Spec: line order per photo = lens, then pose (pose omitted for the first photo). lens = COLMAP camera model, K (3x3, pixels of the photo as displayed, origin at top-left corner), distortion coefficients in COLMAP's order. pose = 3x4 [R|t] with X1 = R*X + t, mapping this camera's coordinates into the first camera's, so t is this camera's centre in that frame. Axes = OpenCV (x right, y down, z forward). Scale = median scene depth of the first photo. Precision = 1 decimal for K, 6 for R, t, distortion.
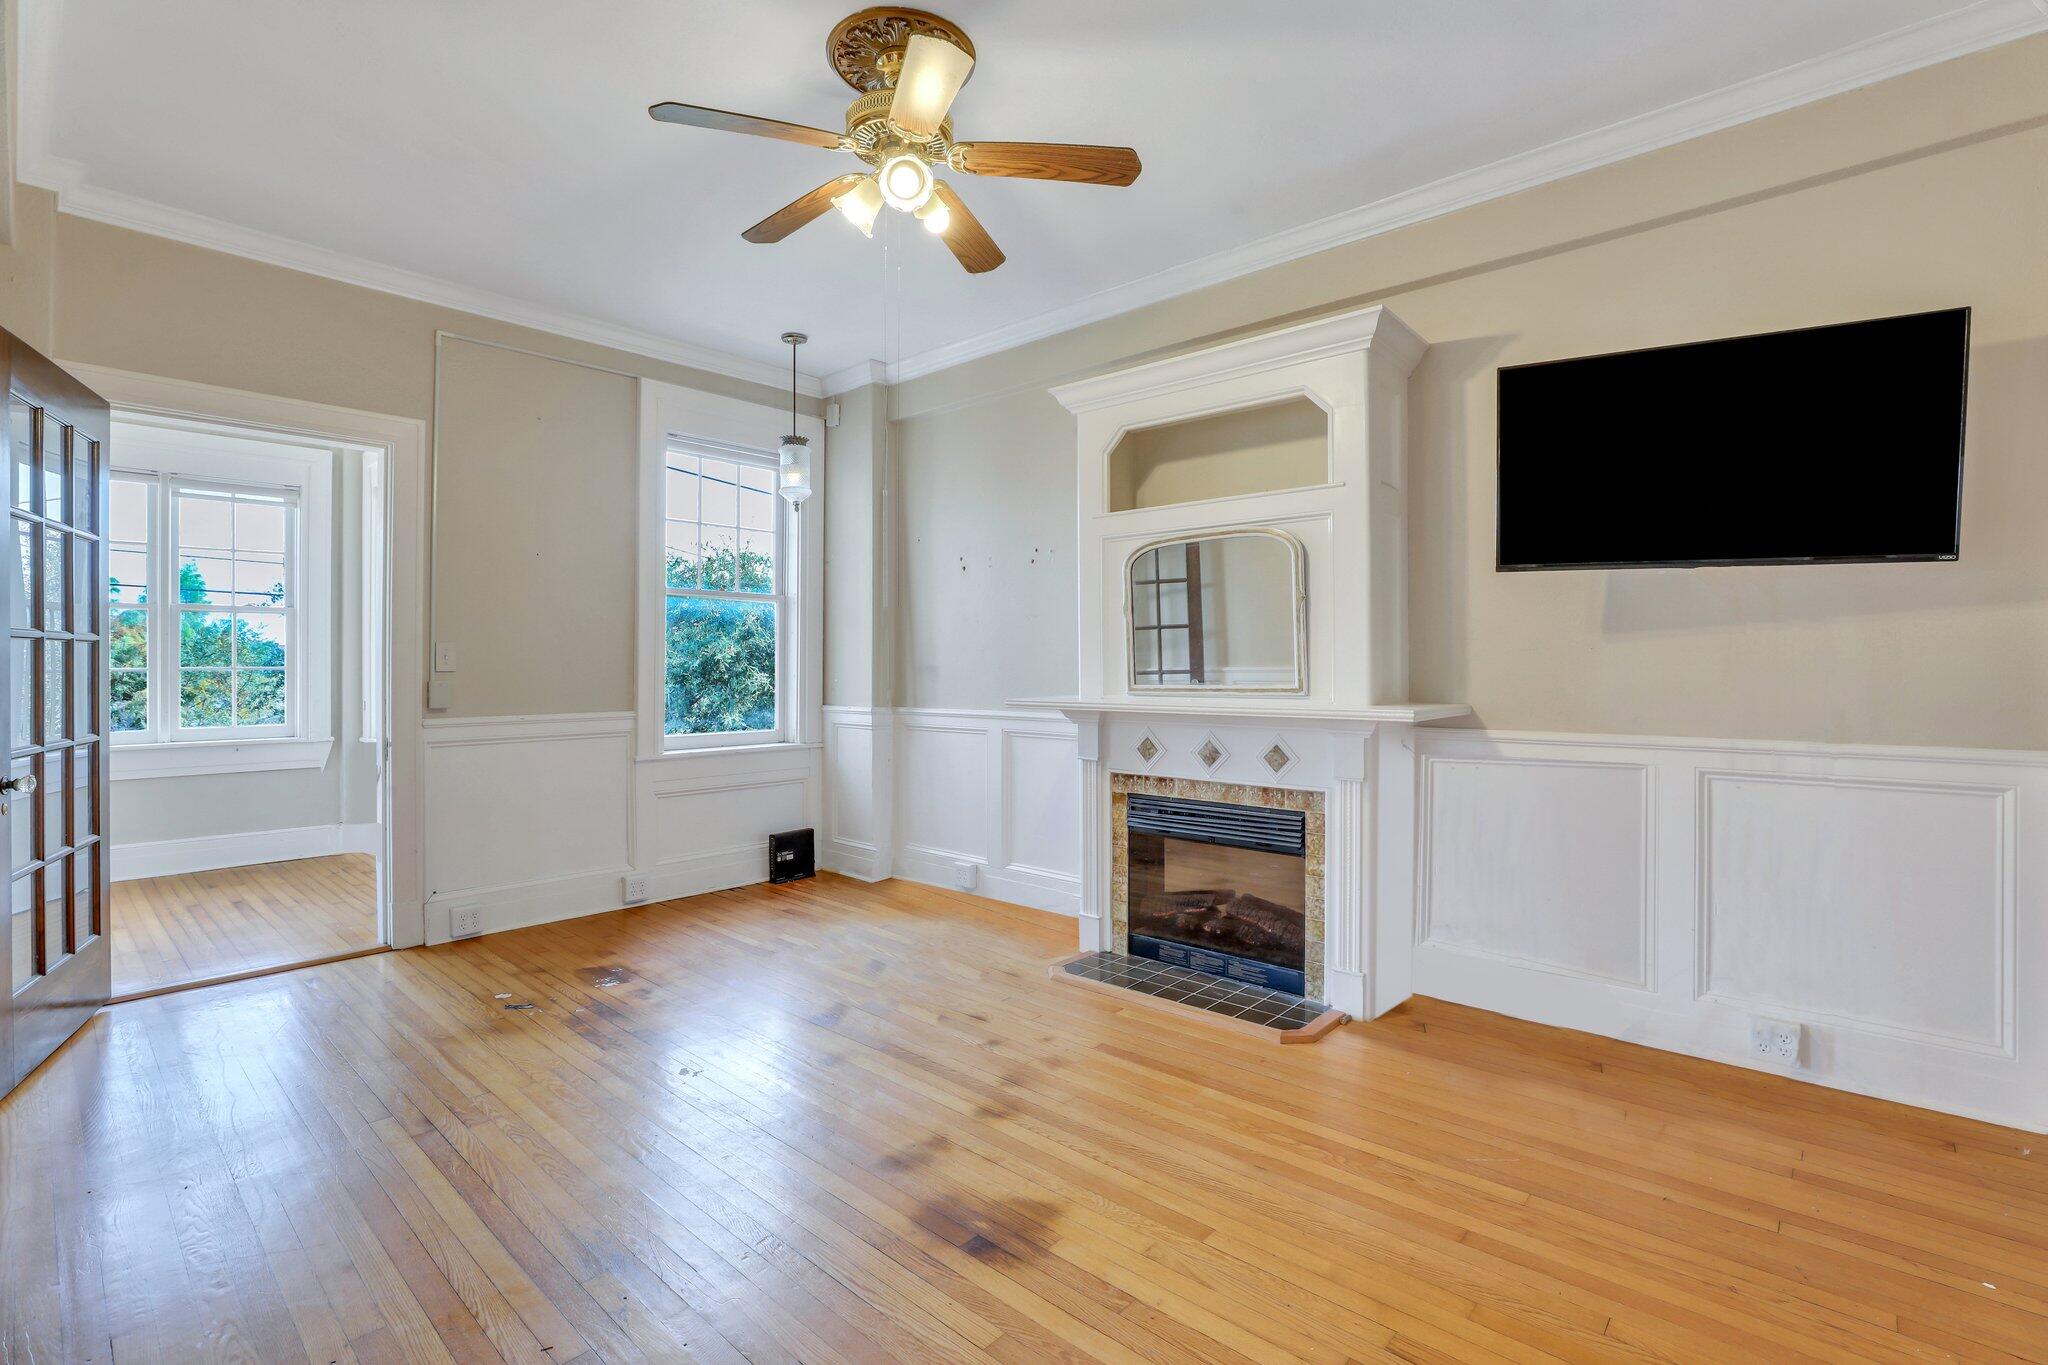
lens RADIAL K [[931.9, 0, 1030.5], [0, 931.9, 671.8], [0, 0, 1]] dist [-0.037092, 0.008602]
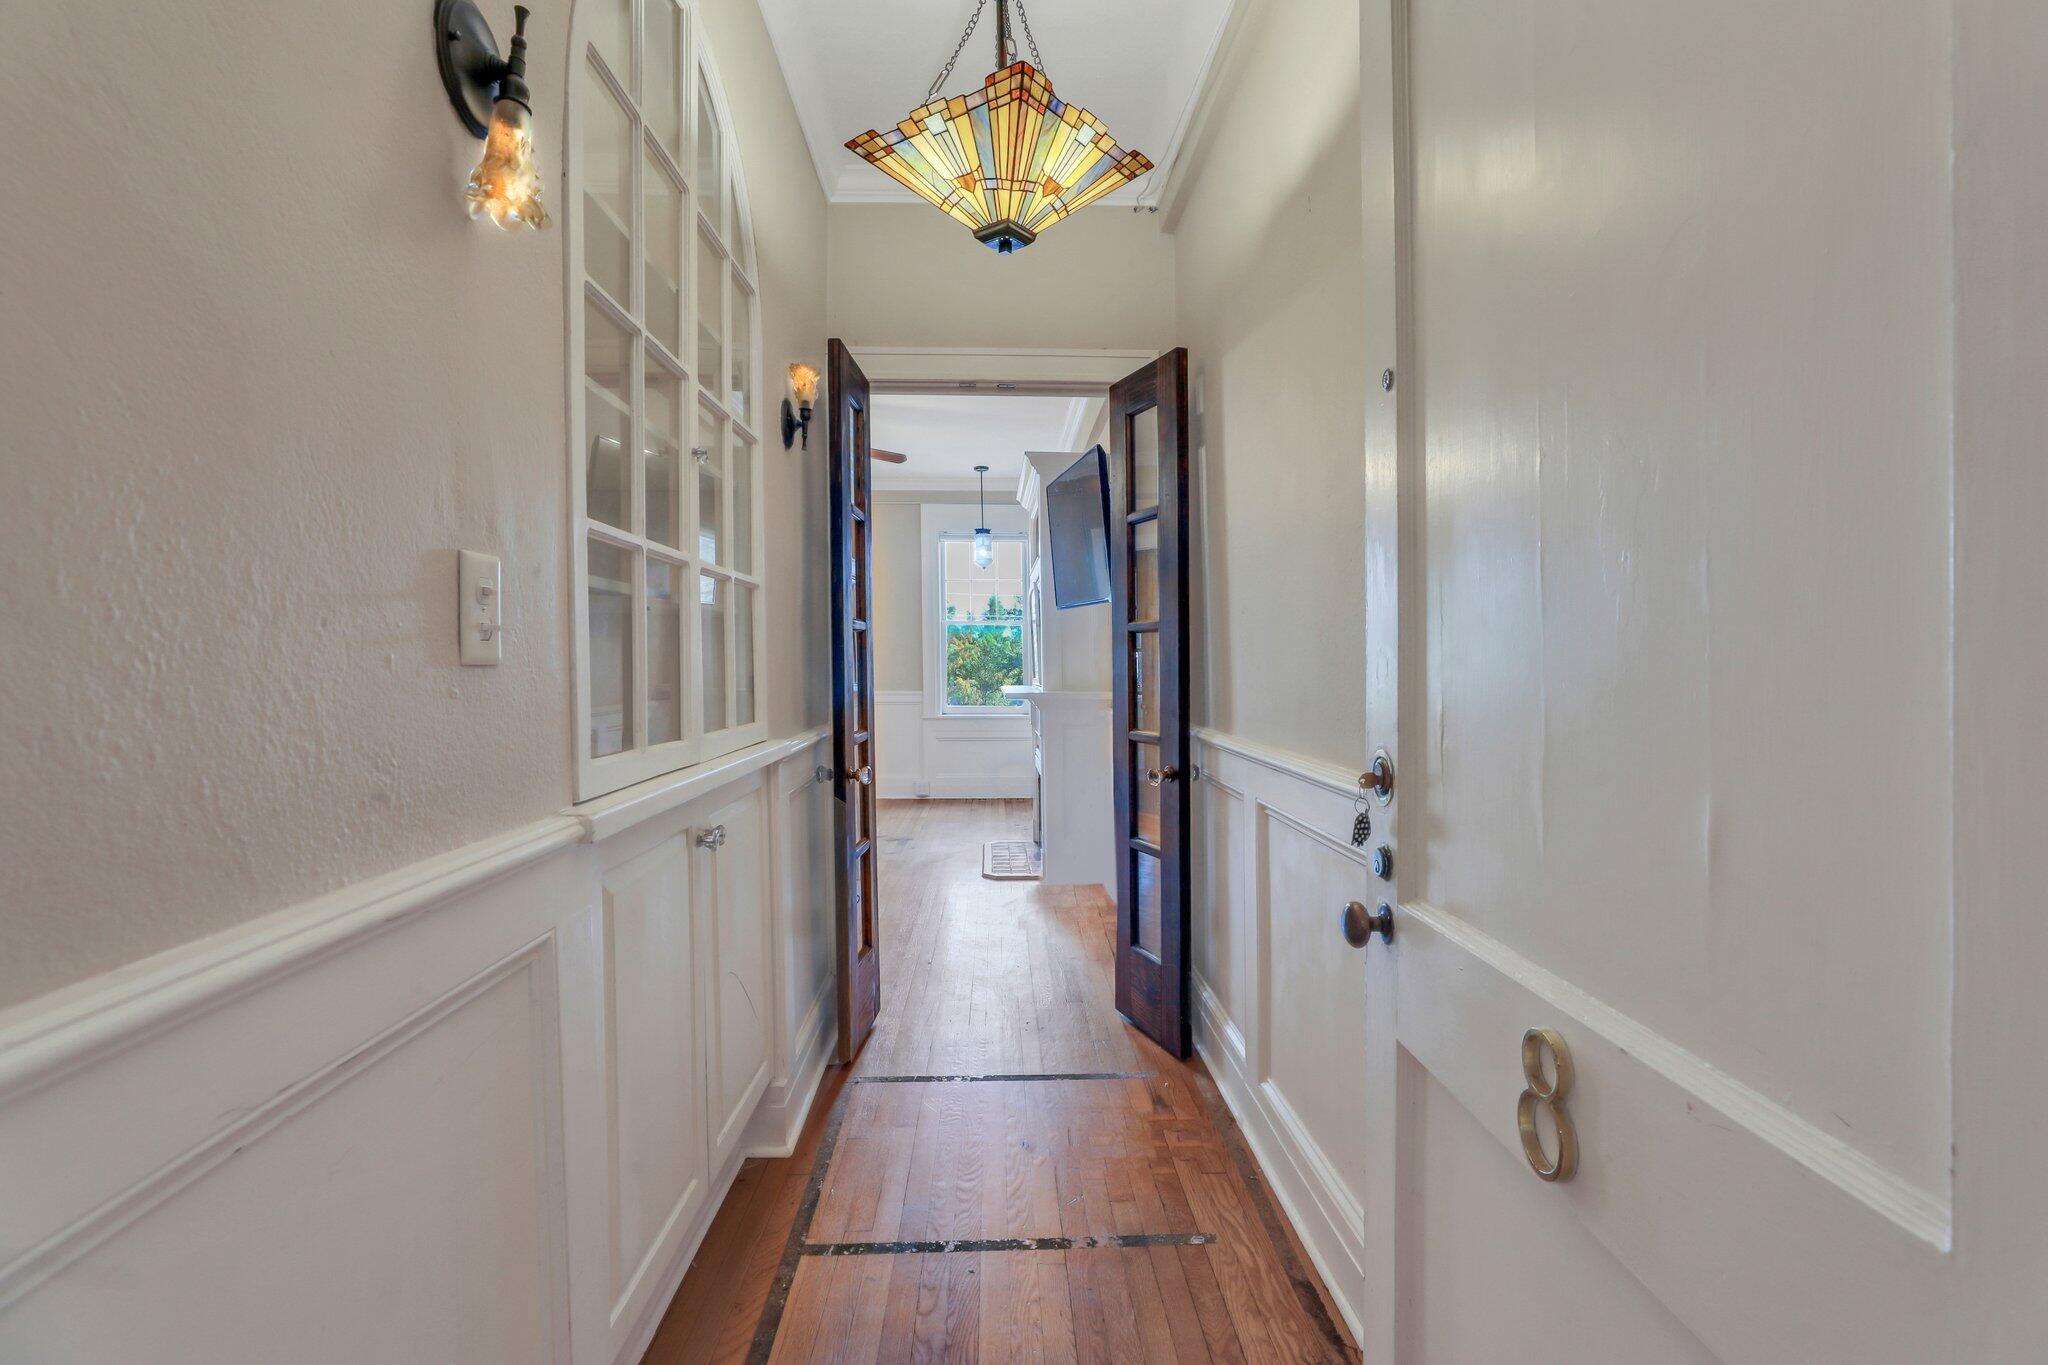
lens RADIAL K [[931.9, 0, 1030.5], [0, 931.9, 671.8], [0, 0, 1]] dist [-0.037092, 0.008602]
pose [[0.696426, 0.000537, -0.717628, 1.367567], [0.006800, 0.999950, 0.007347, -0.011458], [0.717596, -0.009996, 0.696387, -0.177658]]
